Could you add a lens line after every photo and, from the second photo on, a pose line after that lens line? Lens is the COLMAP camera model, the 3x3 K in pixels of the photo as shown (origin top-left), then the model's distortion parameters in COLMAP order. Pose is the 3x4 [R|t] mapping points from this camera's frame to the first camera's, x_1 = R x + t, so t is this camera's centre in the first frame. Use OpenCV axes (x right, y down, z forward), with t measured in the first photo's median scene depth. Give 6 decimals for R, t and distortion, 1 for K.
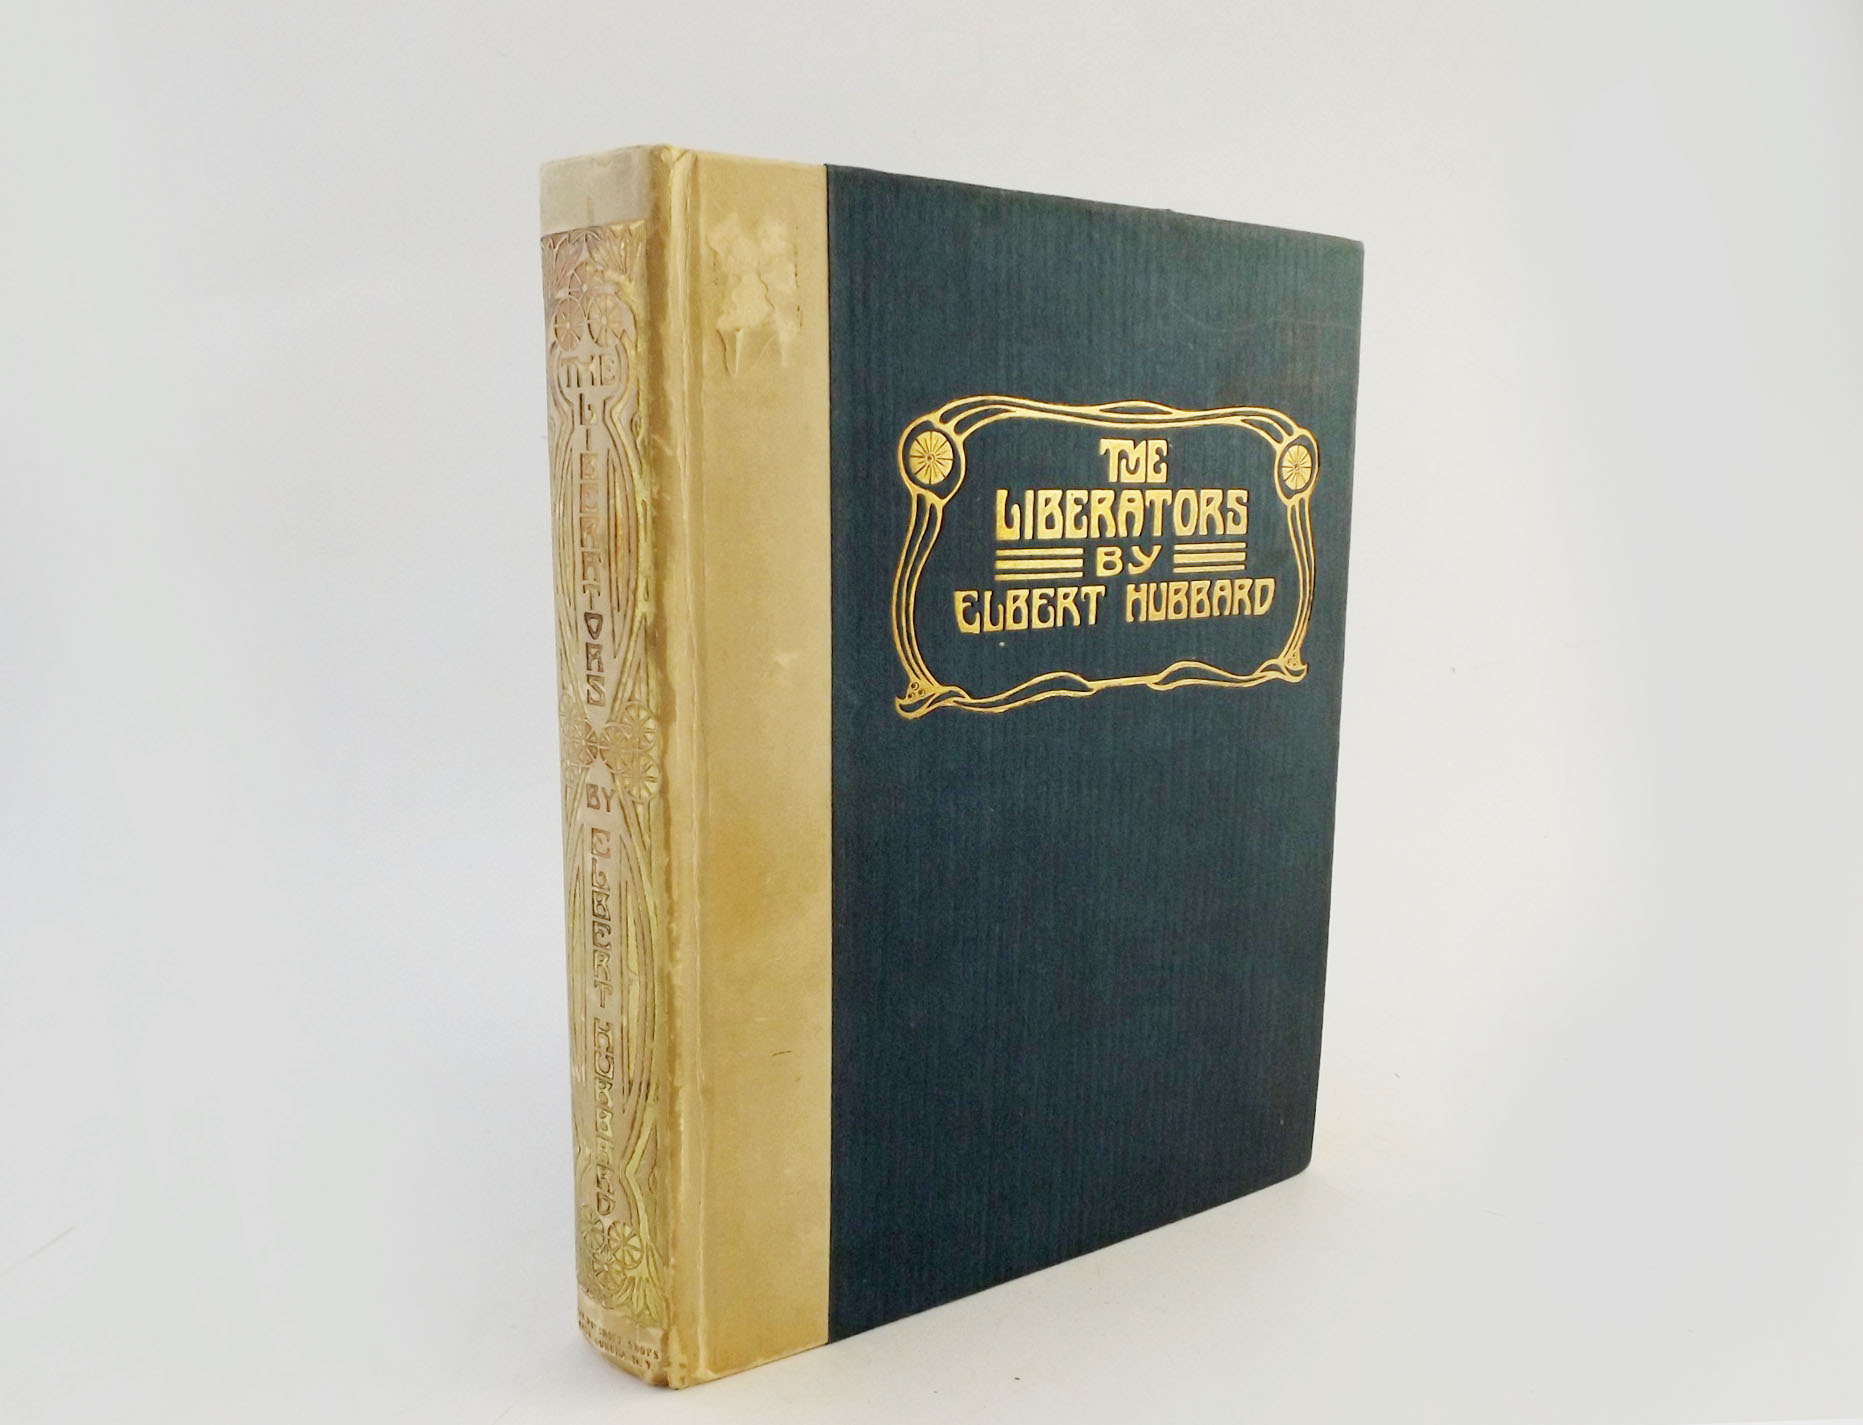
lens RADIAL K [[1493.6, 0, 932.8], [0, 1493.6, 710.6], [0, 0, 1]] dist [0.021247, -0.012138]
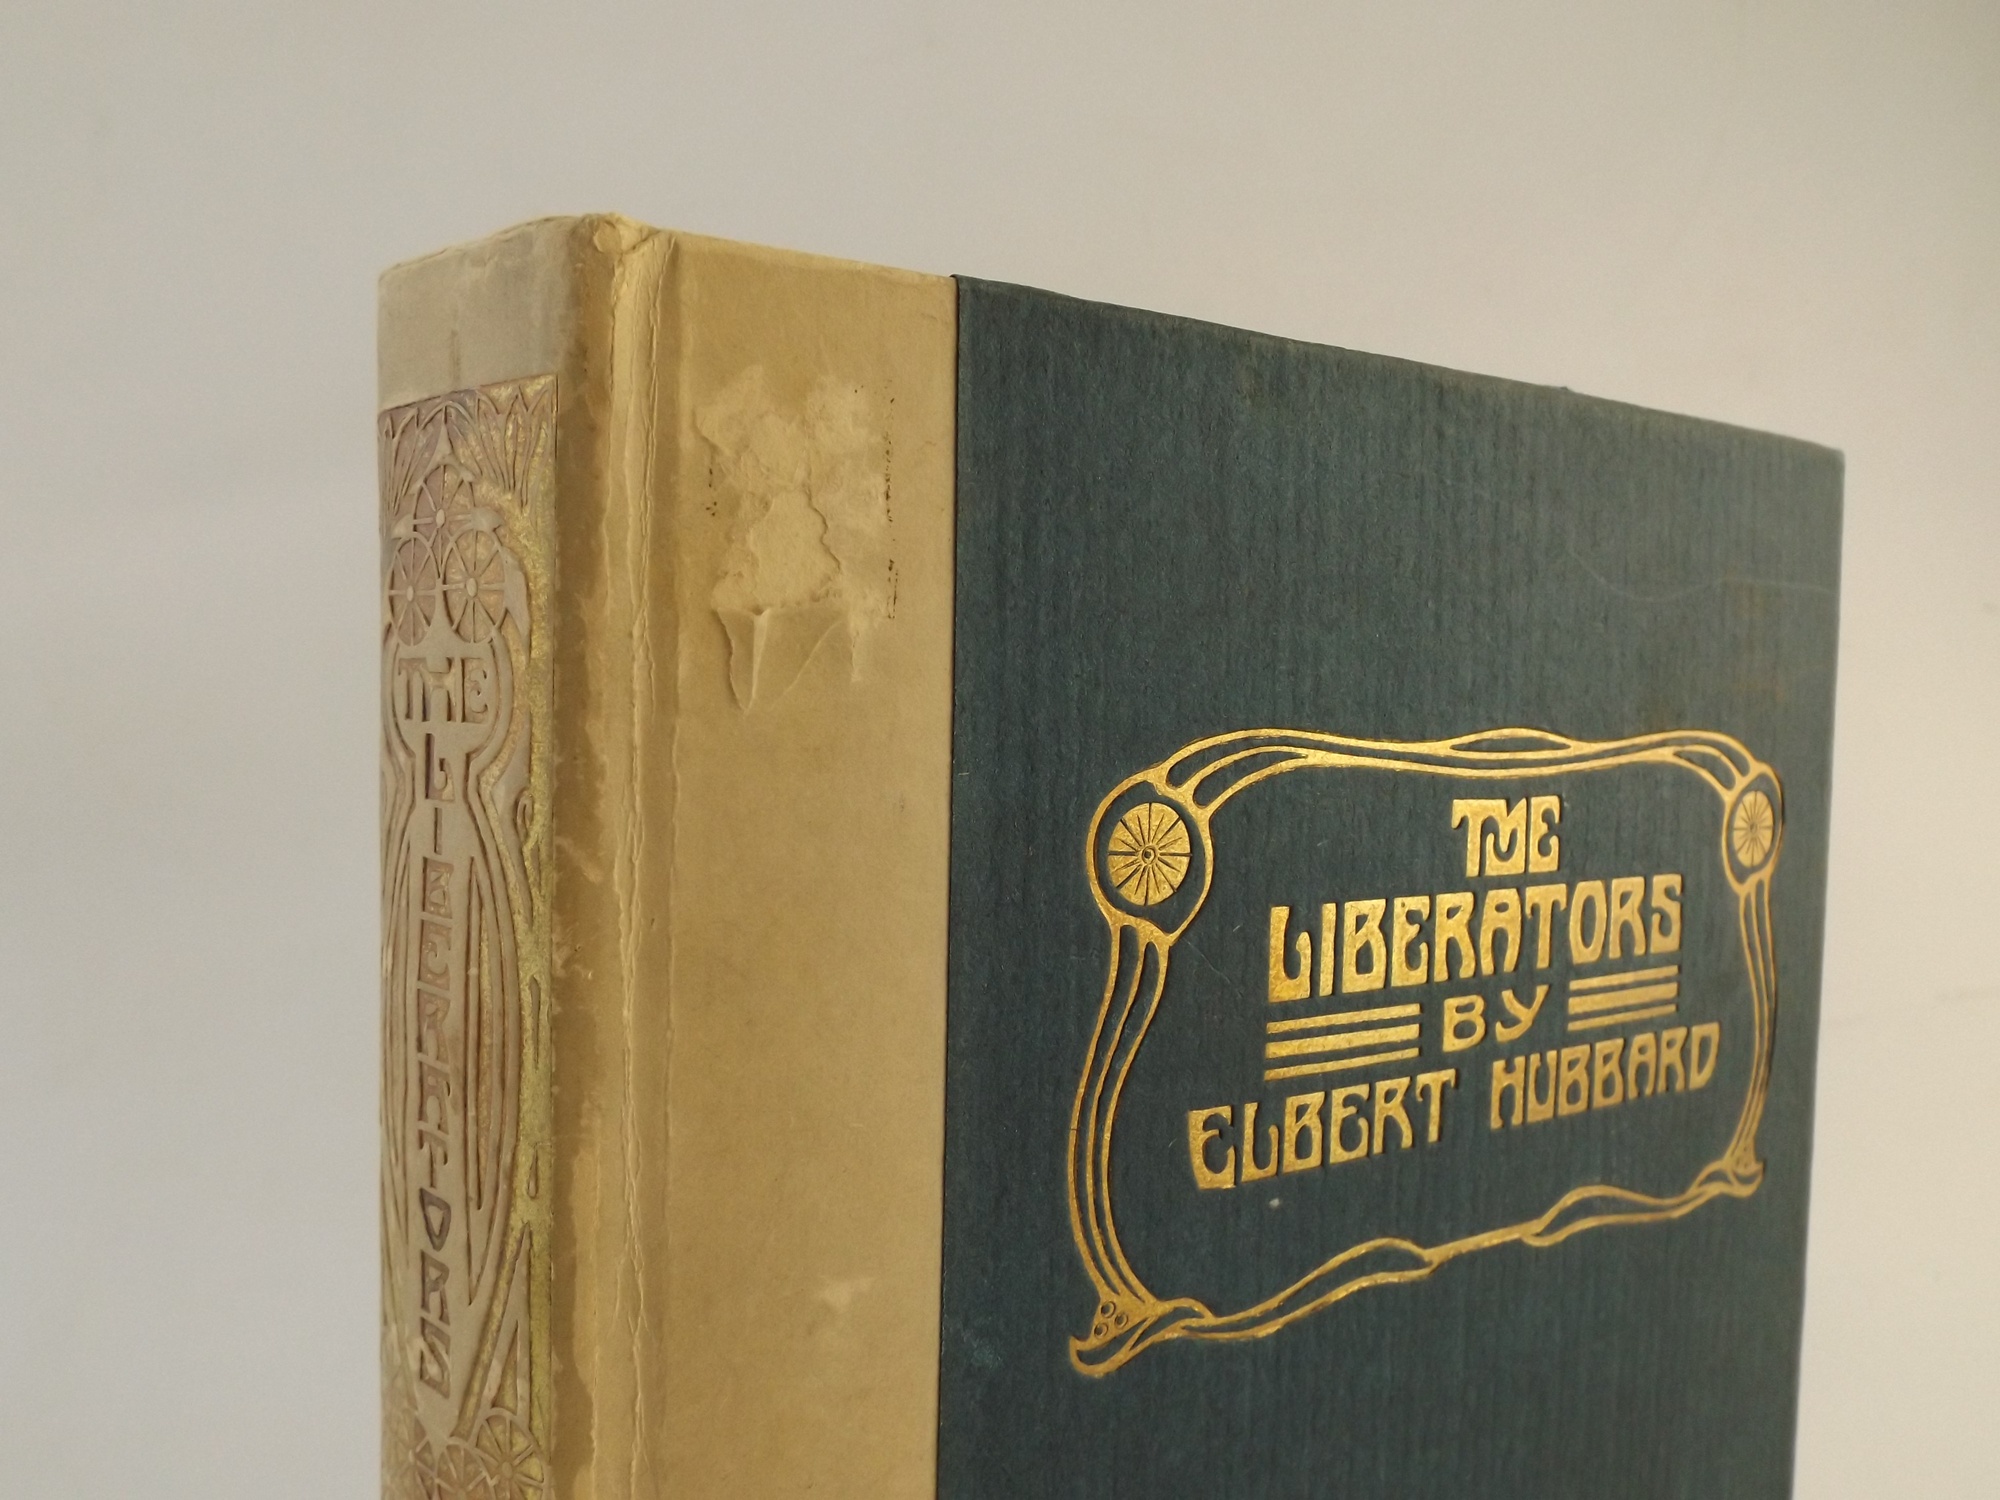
lens RADIAL K [[1409.4, 0, 997.2], [0, 1409.4, 751.1], [0, 0, 1]] dist [0.030676, -0.016065]
pose [[0.999384, 0.017557, -0.030385, -0.038306], [-0.020563, 0.994610, -0.101627, -0.153913], [0.028437, 0.102189, 0.994358, 0.522909]]
